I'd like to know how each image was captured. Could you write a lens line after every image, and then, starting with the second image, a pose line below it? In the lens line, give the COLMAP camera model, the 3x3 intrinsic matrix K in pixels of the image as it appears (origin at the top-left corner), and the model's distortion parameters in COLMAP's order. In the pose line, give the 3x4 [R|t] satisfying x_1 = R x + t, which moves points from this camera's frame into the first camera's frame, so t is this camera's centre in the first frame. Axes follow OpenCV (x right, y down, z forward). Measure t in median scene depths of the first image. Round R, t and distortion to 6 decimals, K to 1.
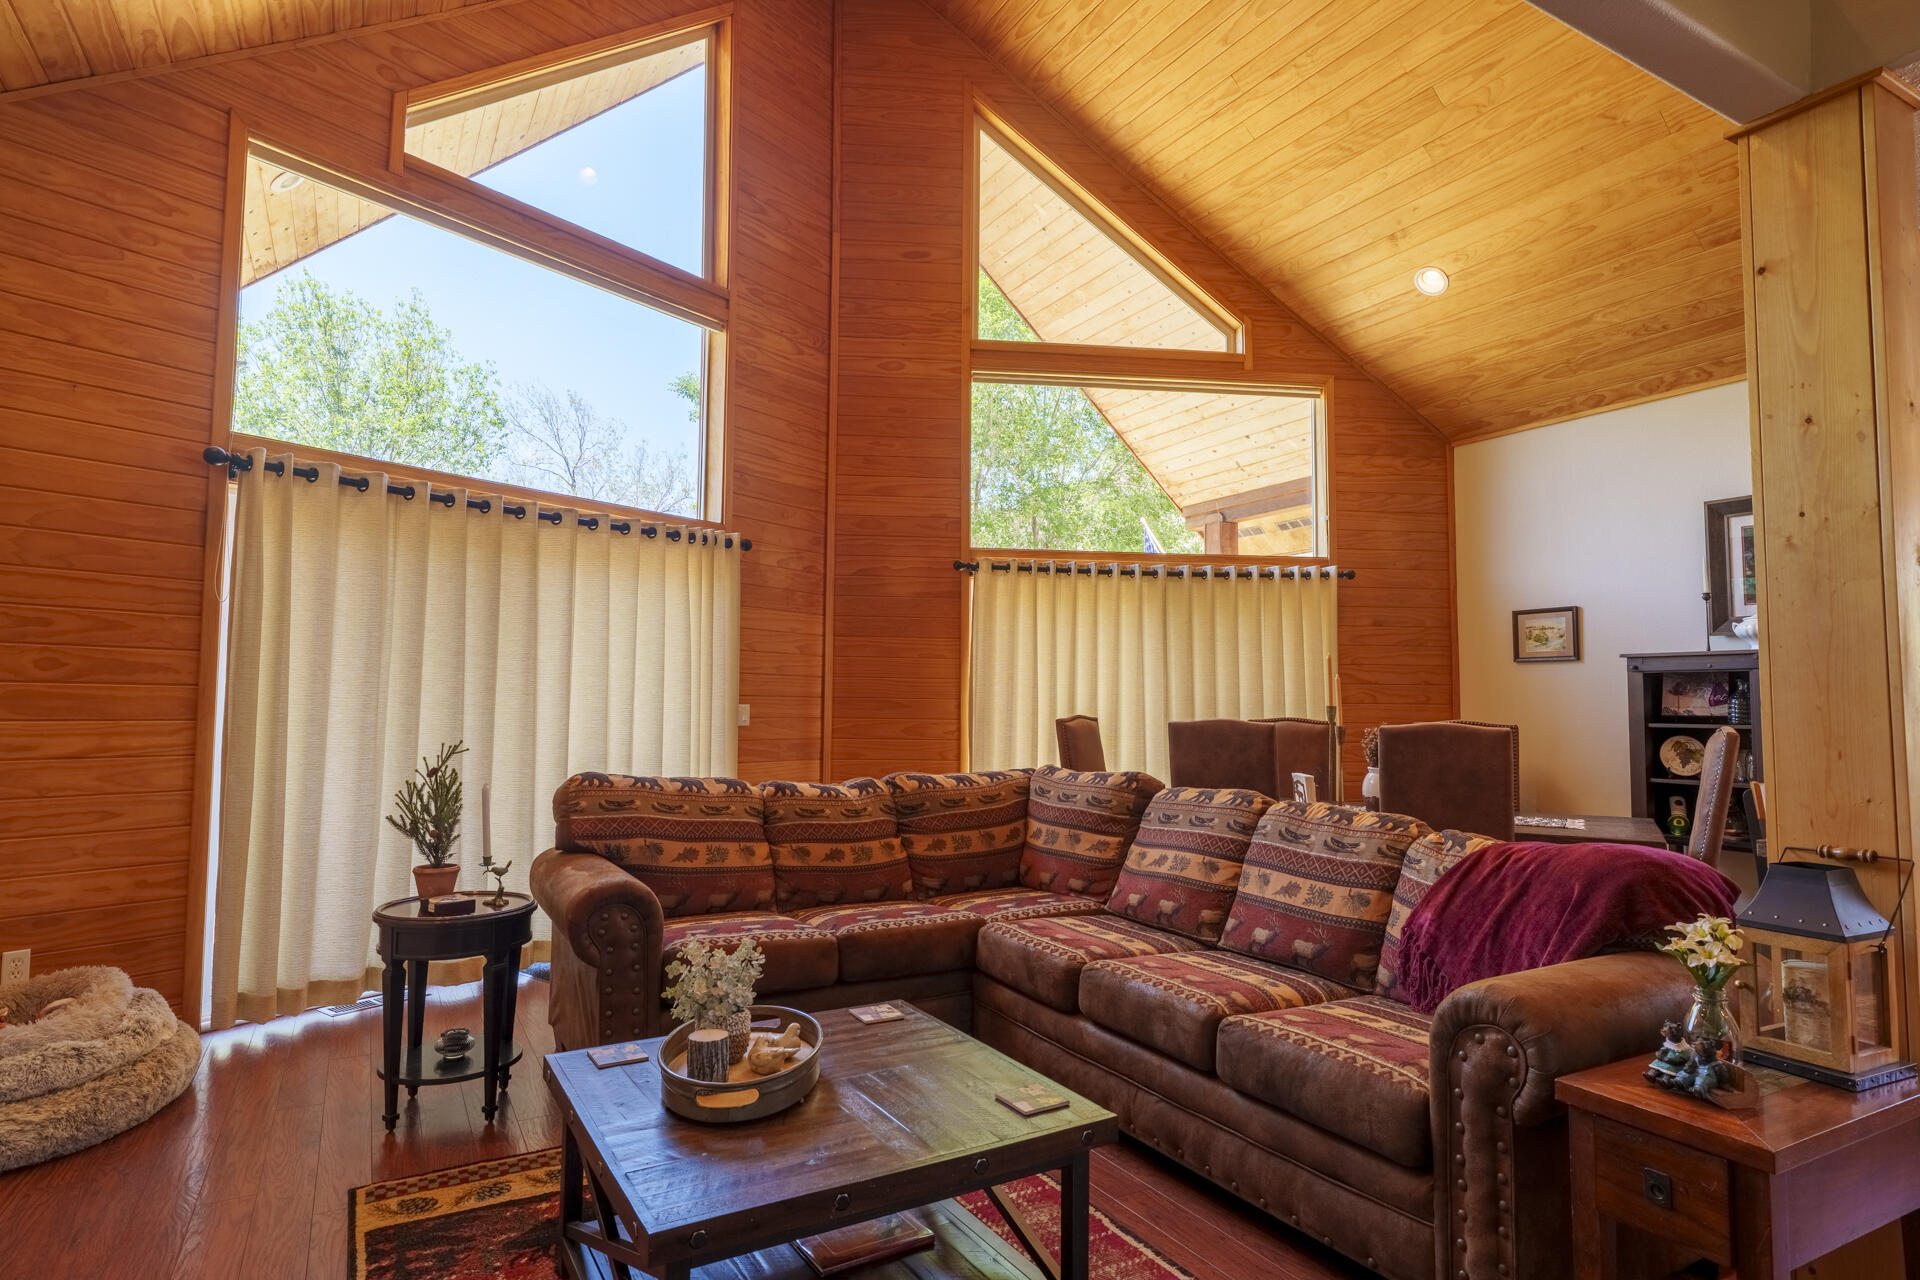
lens RADIAL K [[1038.1, 0, 960.0], [0, 1038.1, 640.0], [0, 0, 1]] dist [-0.003611, 0.002658]
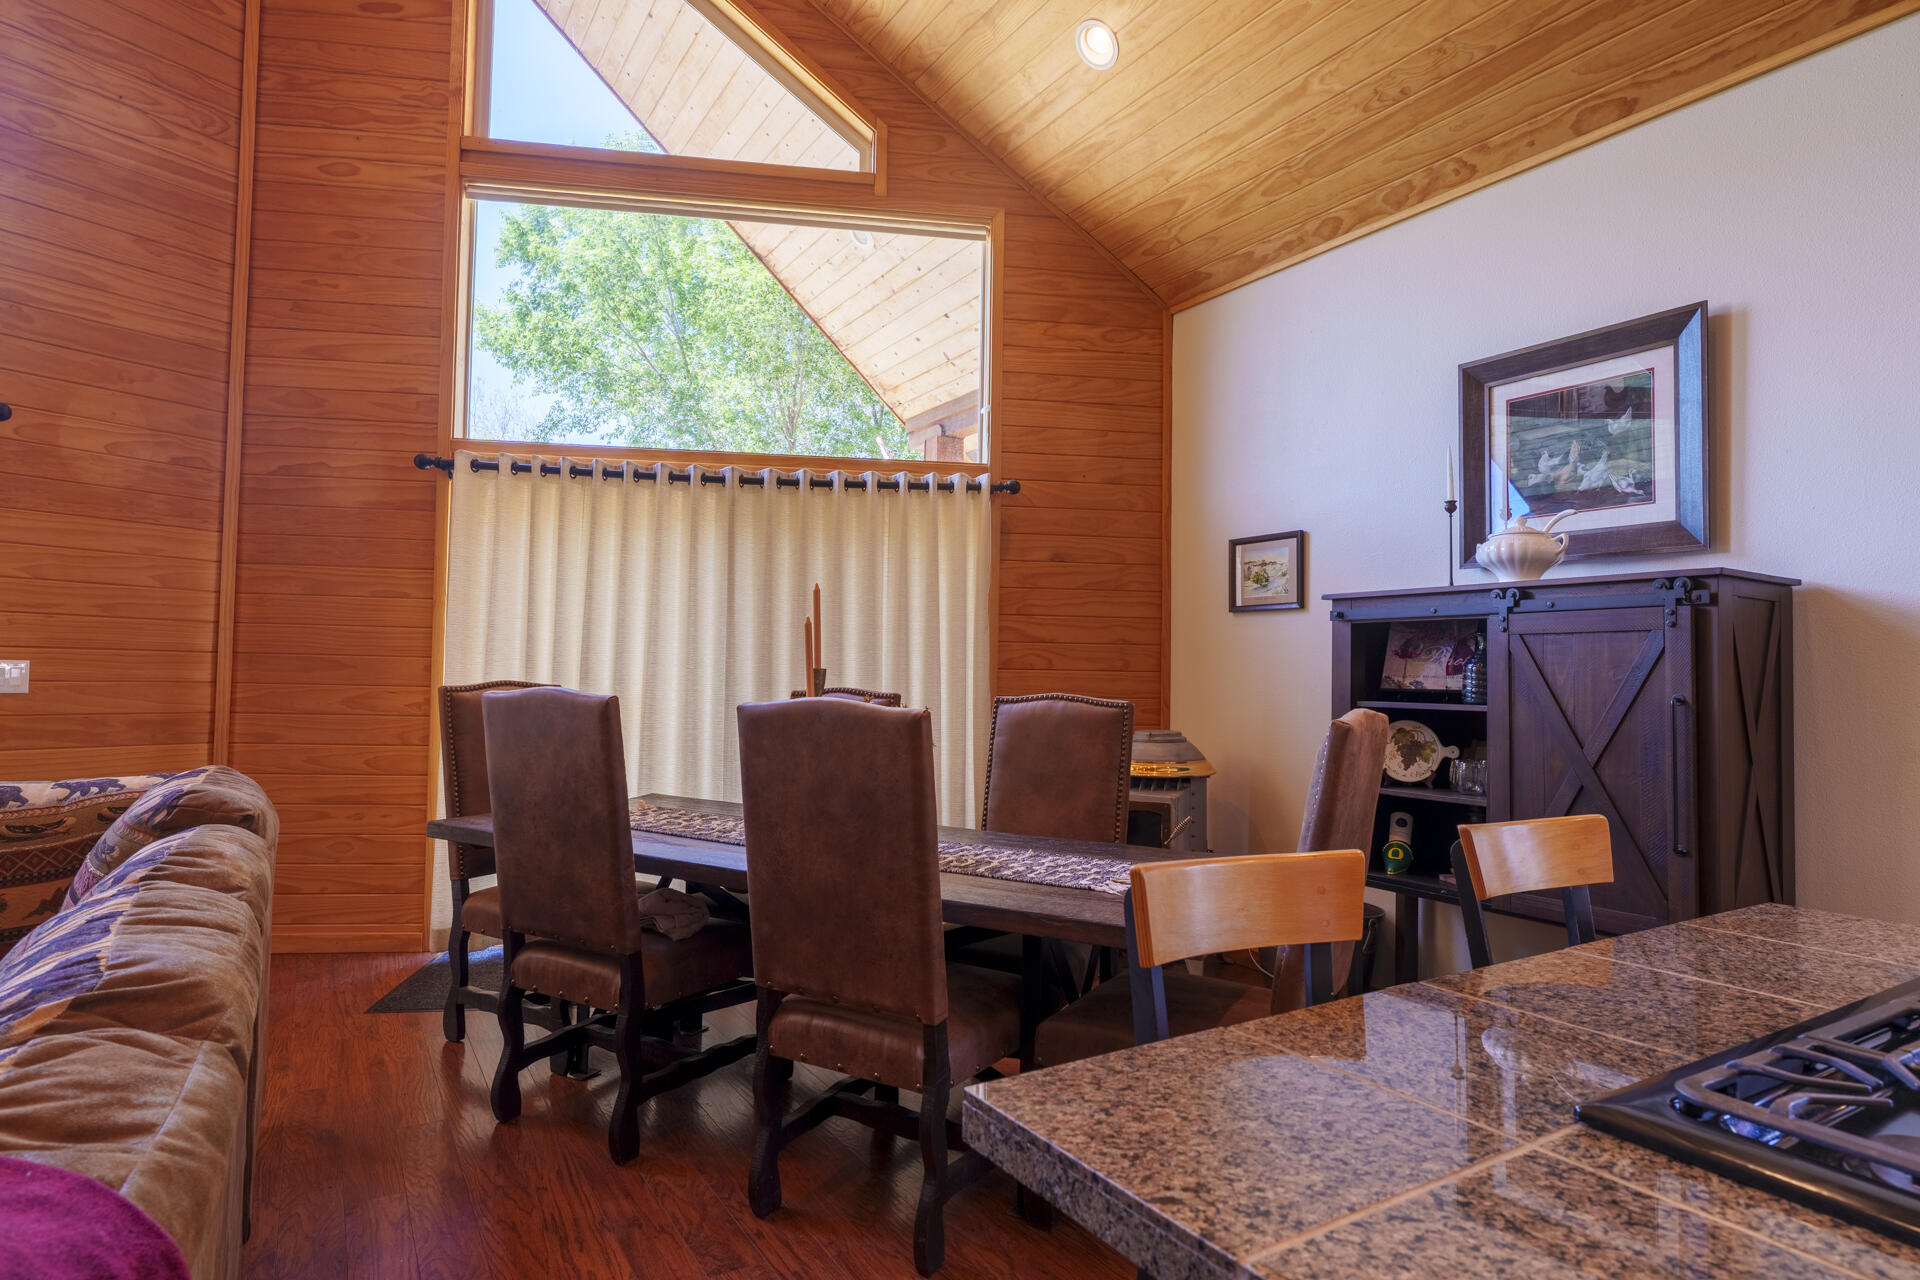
lens RADIAL K [[1038.1, 0, 960.0], [0, 1038.1, 640.0], [0, 0, 1]] dist [-0.003611, 0.002658]
pose [[0.999325, 0.009696, 0.035431, 0.327164], [-0.010717, 0.999530, 0.028728, 0.021945], [-0.035136, -0.029089, 0.998959, 0.300629]]
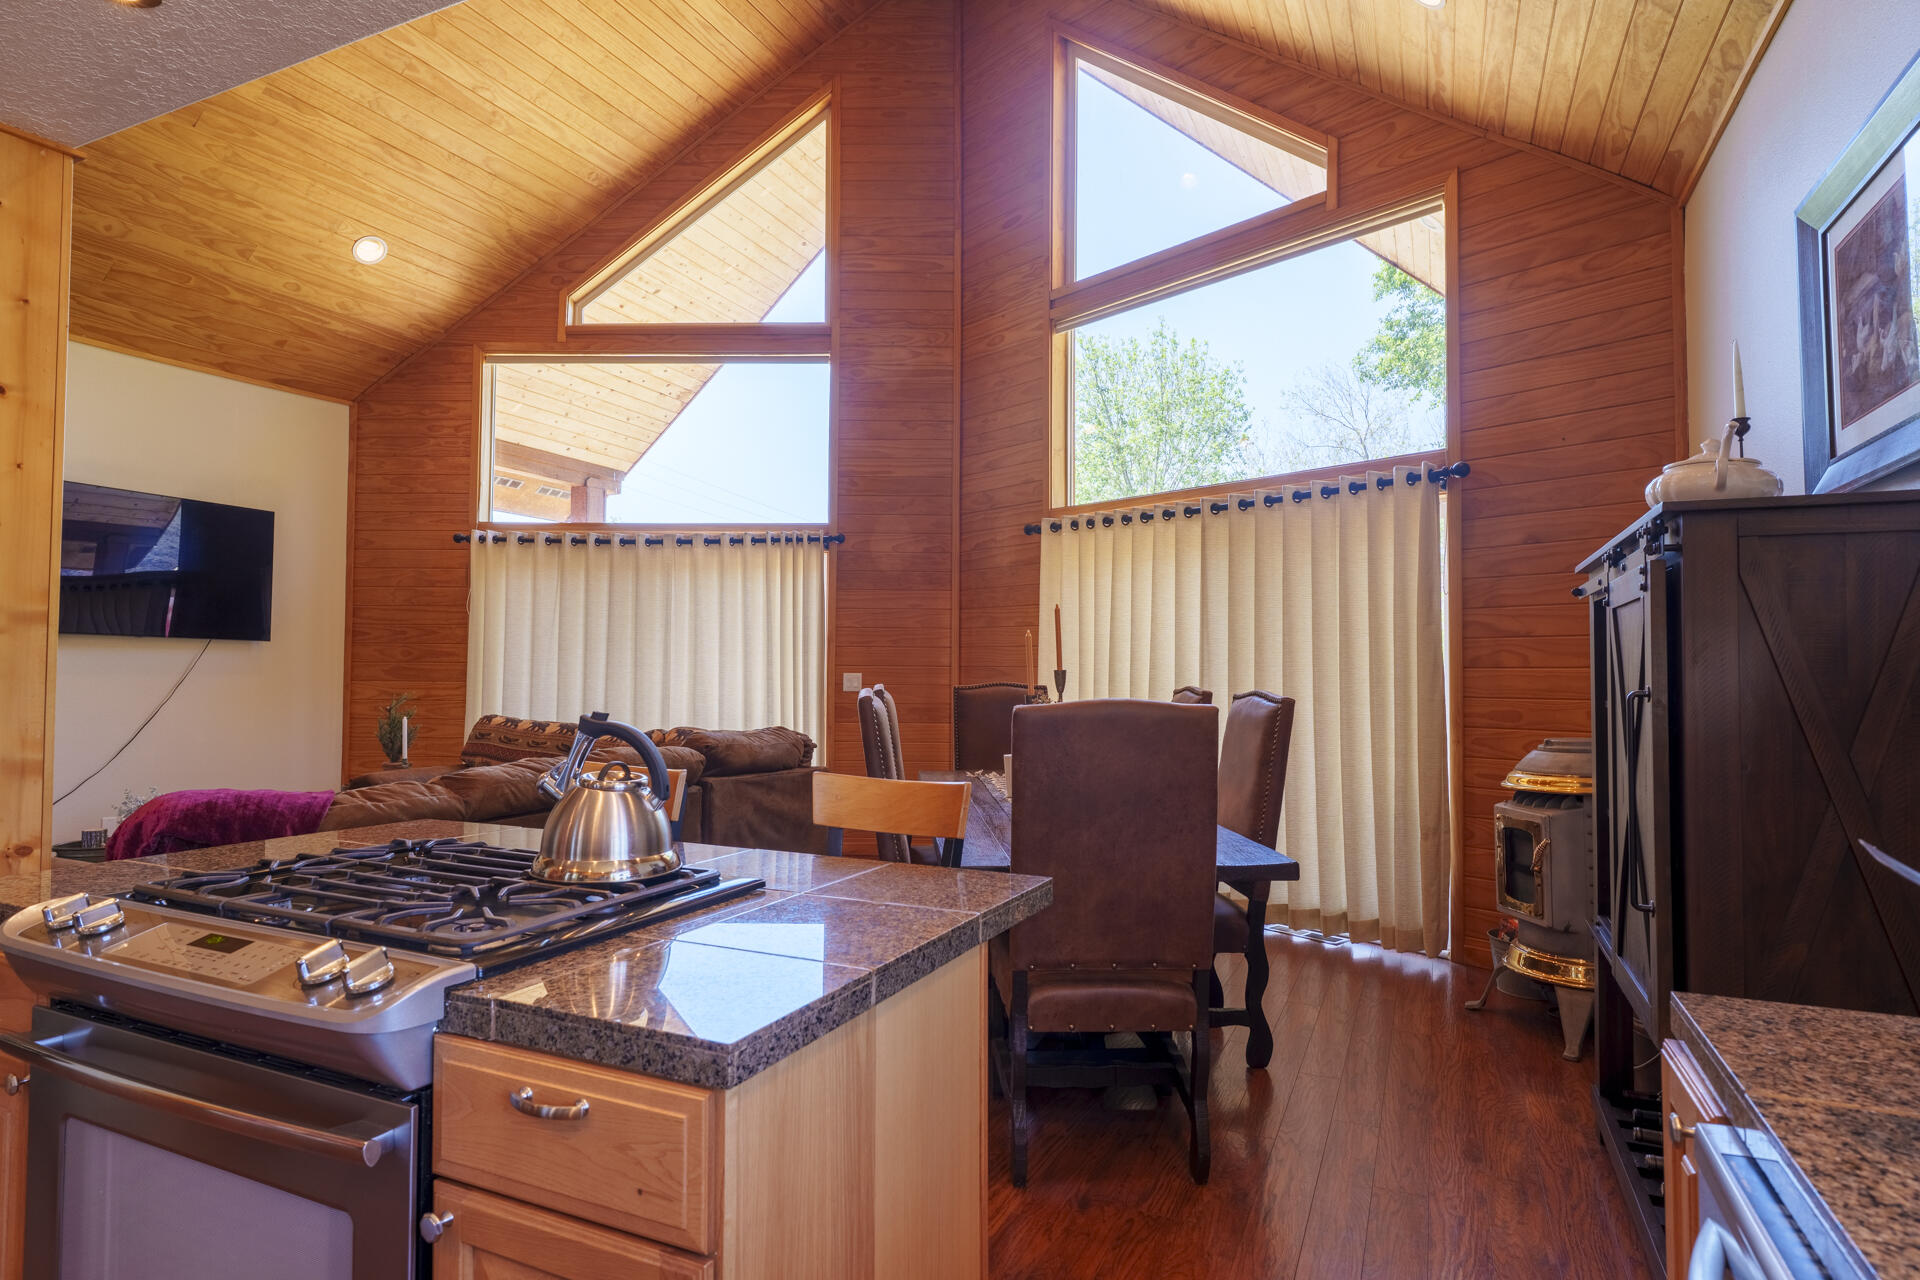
lens RADIAL K [[1038.1, 0, 960.0], [0, 1038.1, 640.0], [0, 0, 1]] dist [-0.003611, 0.002658]
pose [[0.579270, -0.031402, -0.814531, 0.747400], [0.050416, 0.998725, -0.002649, 0.030548], [0.813575, -0.039531, 0.580114, 0.375750]]
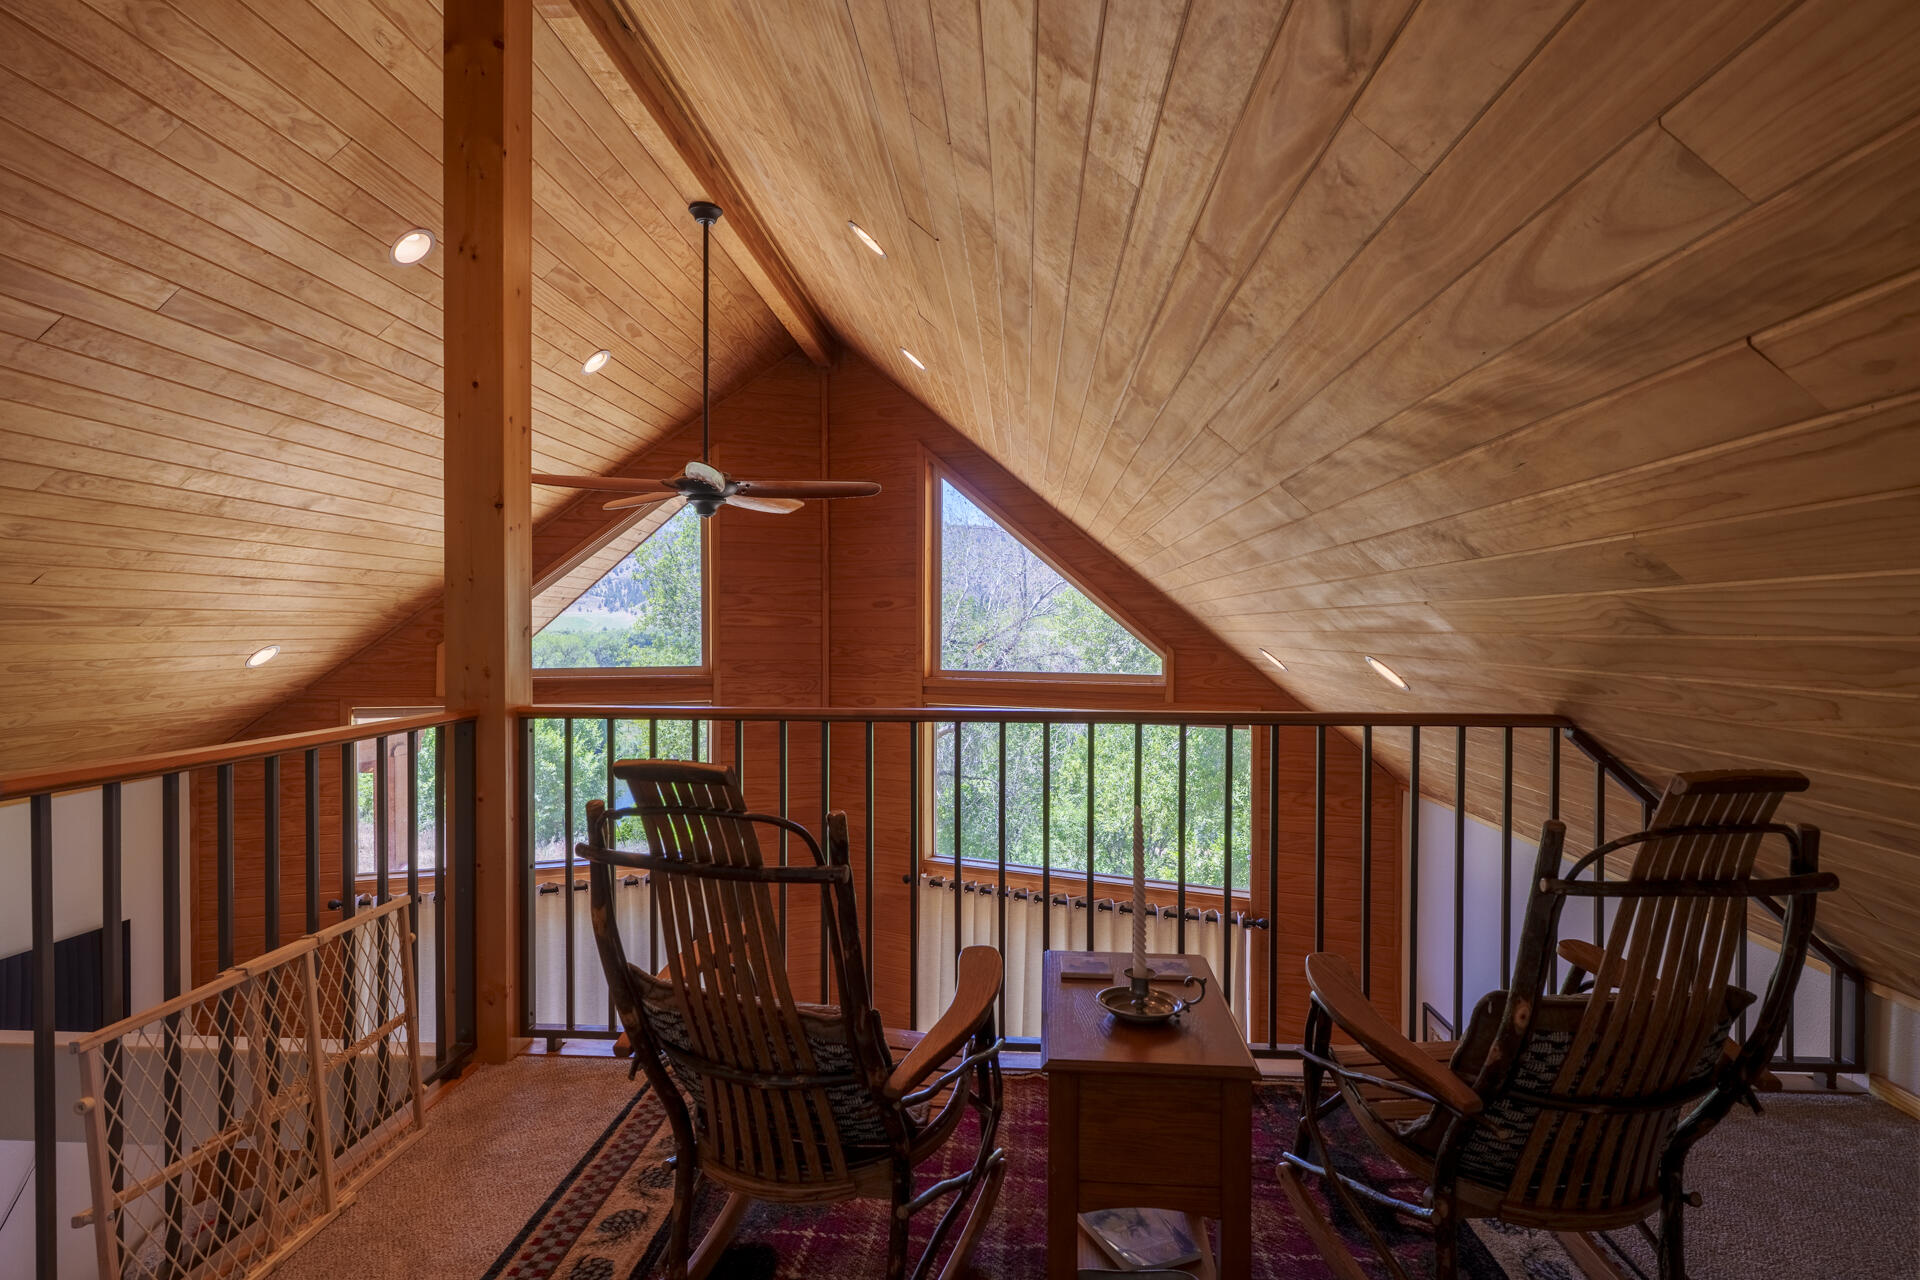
lens RADIAL K [[1038.1, 0, 960.0], [0, 1038.1, 640.0], [0, 0, 1]] dist [-0.003611, 0.002658]
pose [[0.835061, -0.002586, -0.550151, 0.694139], [0.040592, 0.997553, 0.056924, -0.404919], [0.548658, -0.069866, 0.833123, 0.069109]]
